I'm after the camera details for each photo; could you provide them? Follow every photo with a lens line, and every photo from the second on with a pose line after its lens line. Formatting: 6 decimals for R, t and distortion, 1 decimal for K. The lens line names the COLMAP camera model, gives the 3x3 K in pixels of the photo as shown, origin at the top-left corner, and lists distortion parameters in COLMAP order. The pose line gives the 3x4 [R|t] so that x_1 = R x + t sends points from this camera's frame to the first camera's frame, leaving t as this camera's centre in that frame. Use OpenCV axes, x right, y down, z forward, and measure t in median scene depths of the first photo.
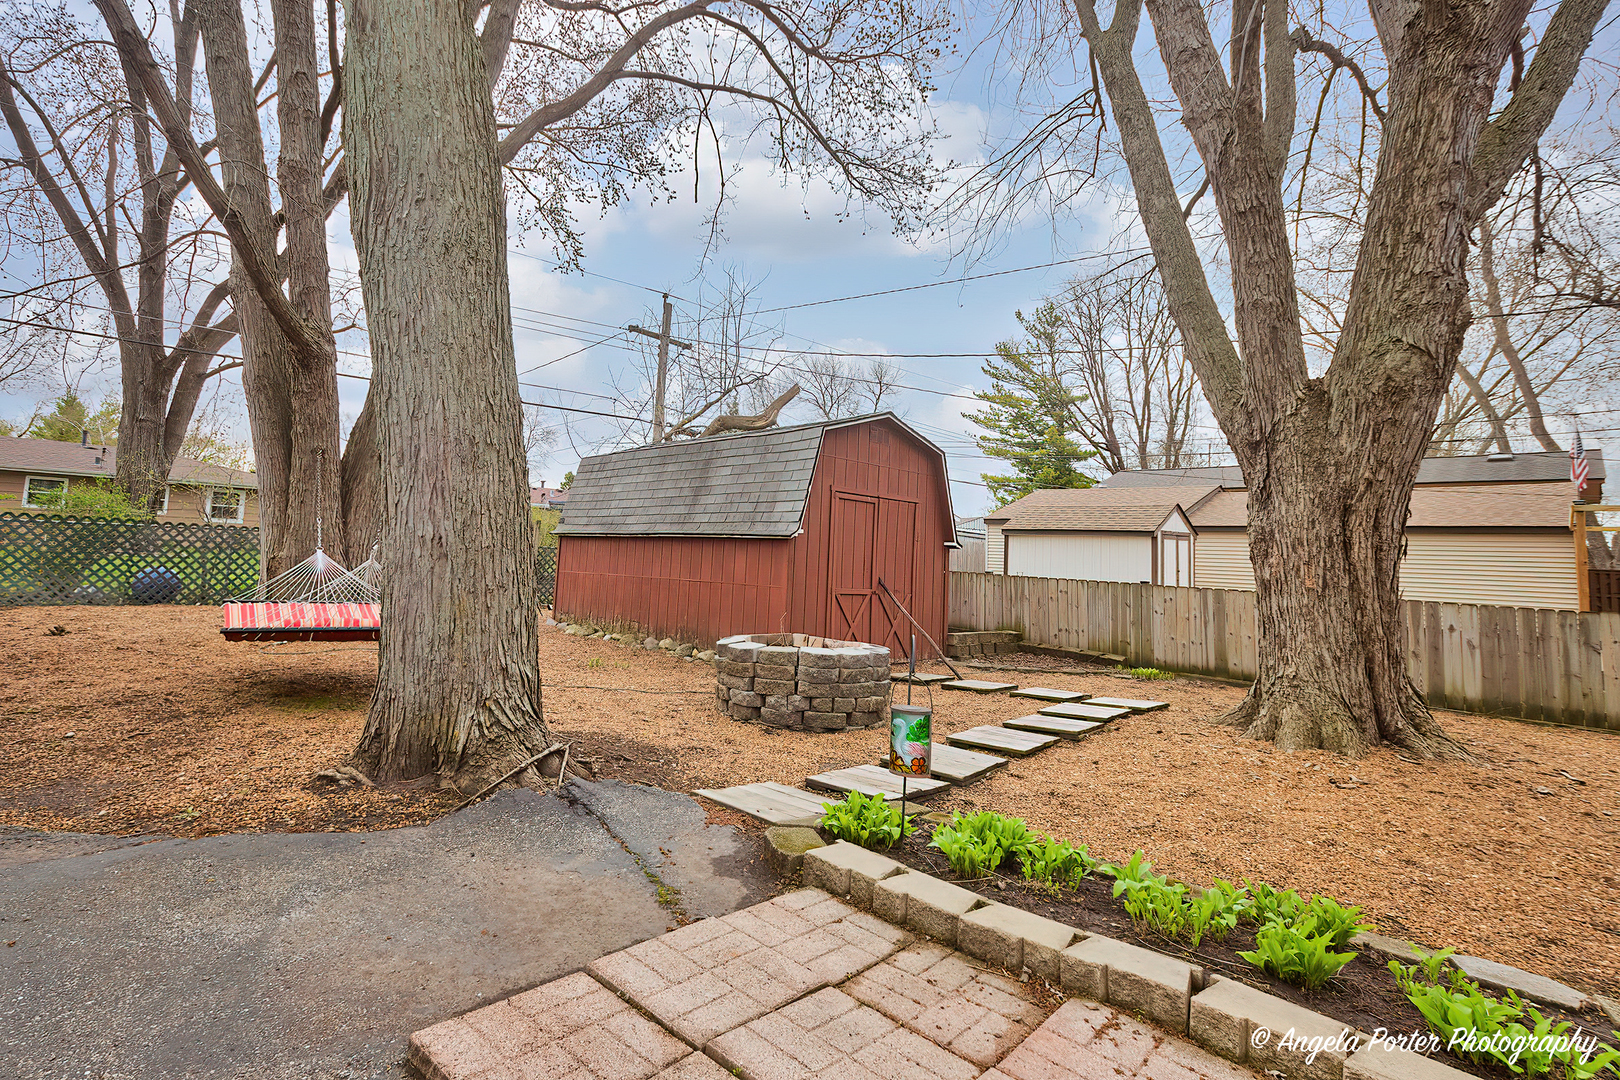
lens RADIAL K [[753.3, 0, 779.0], [0, 753.3, 486.1], [0, 0, 1]] dist [-0.001108, -0.000091]
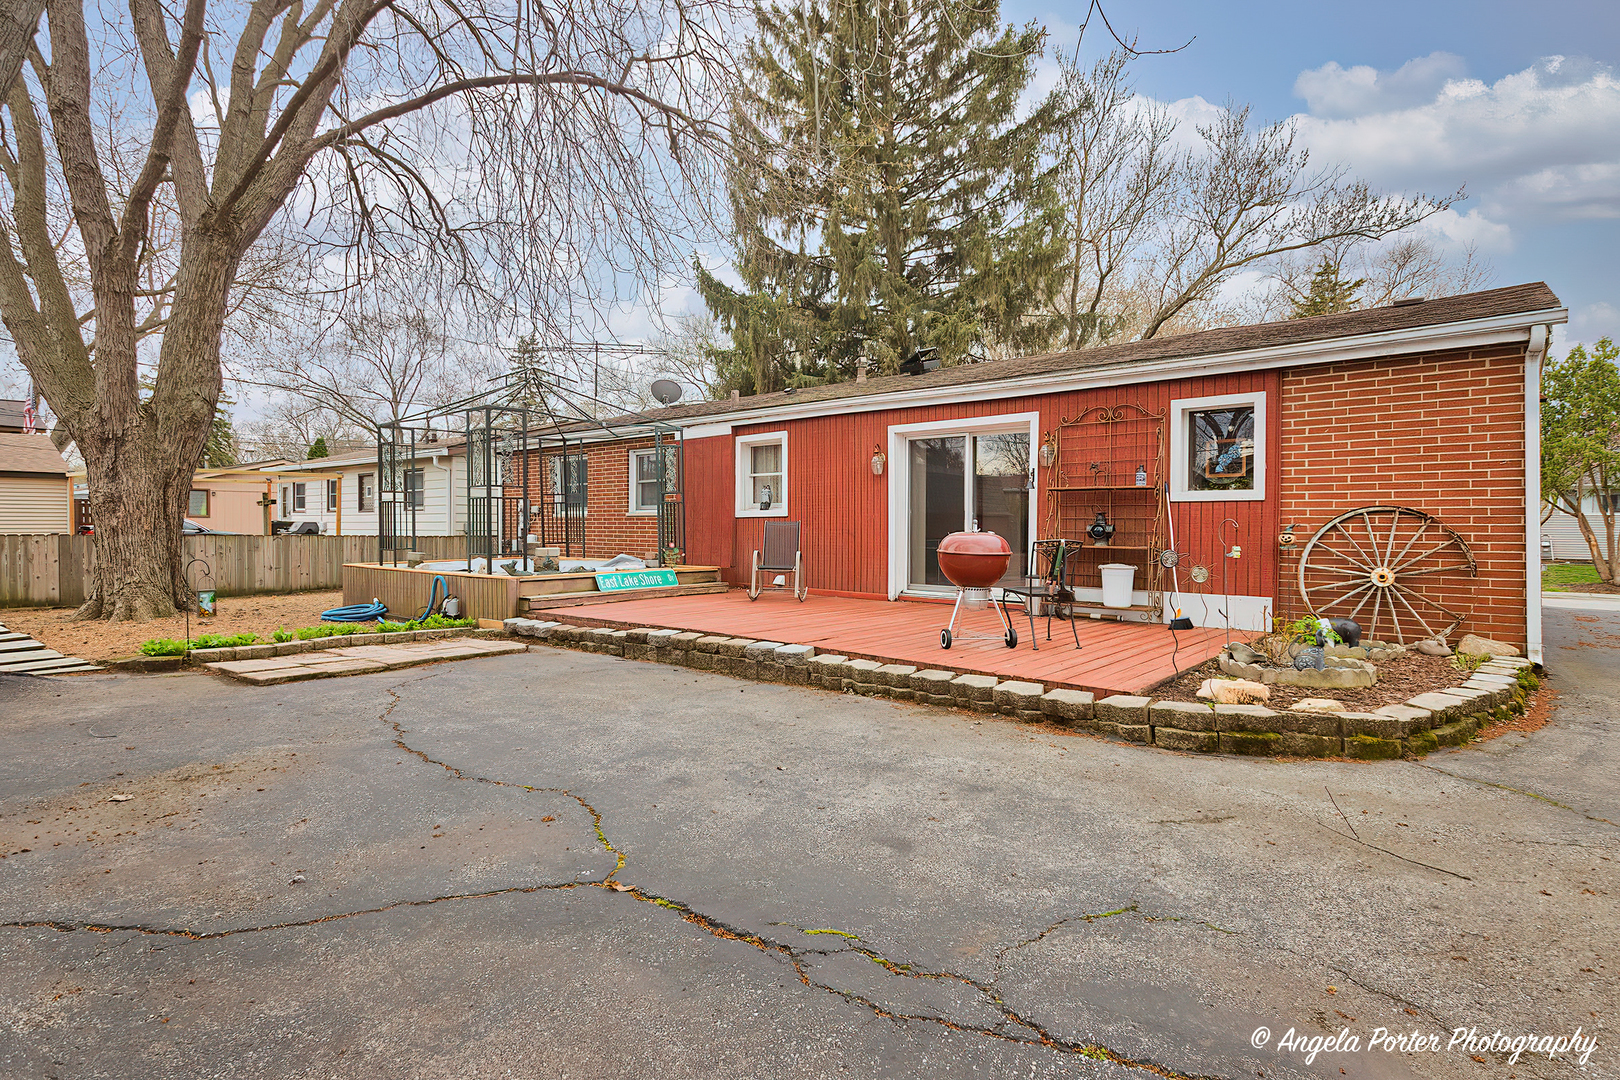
lens RADIAL K [[818.0, 0, 809.8], [0, 818.0, 521.5], [0, 0, 1]] dist [0.000675, 0.000022]
pose [[-0.092742, -0.042341, 0.994790, -0.748970], [-0.097152, 0.994713, 0.033280, -0.053693], [-0.990939, -0.093559, -0.096365, -0.185019]]
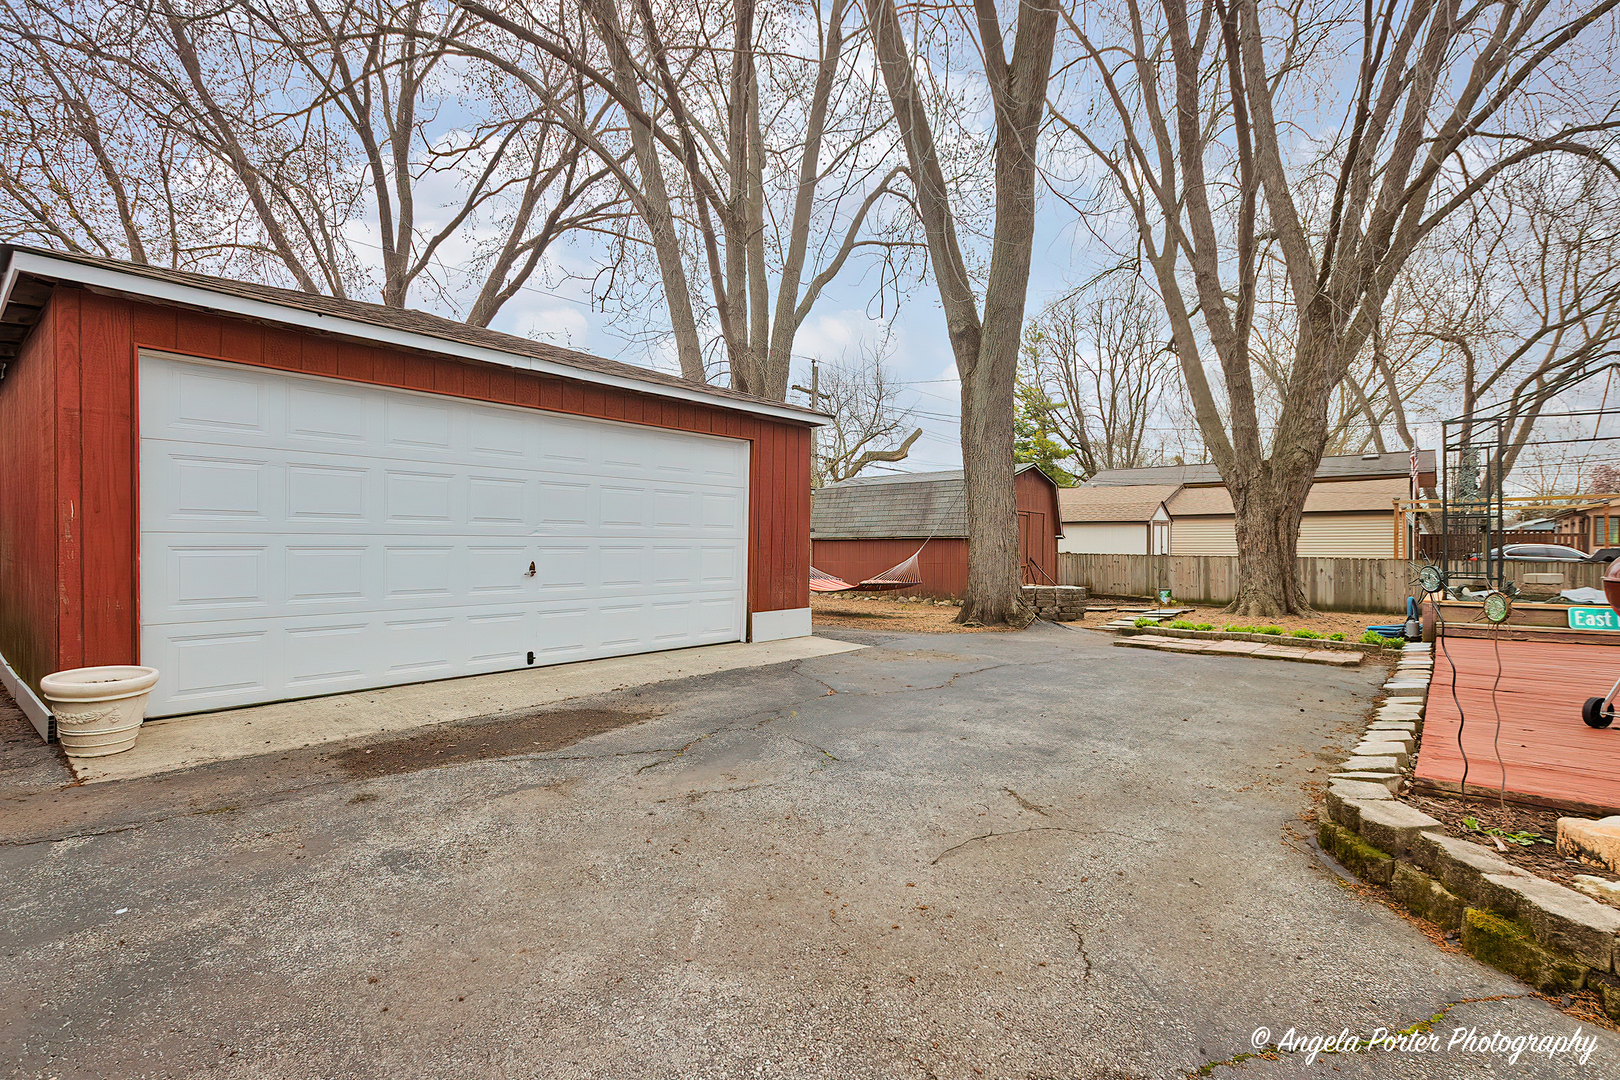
lens RADIAL K [[770.4, 0, 805.6], [0, 770.4, 543.7], [0, 0, 1]] dist [0.000041, -0.000860]
pose [[0.993082, -0.037960, 0.111119, -0.569749], [0.027779, 0.995392, 0.091778, -0.088232], [-0.114091, -0.088056, 0.989560, -0.710190]]
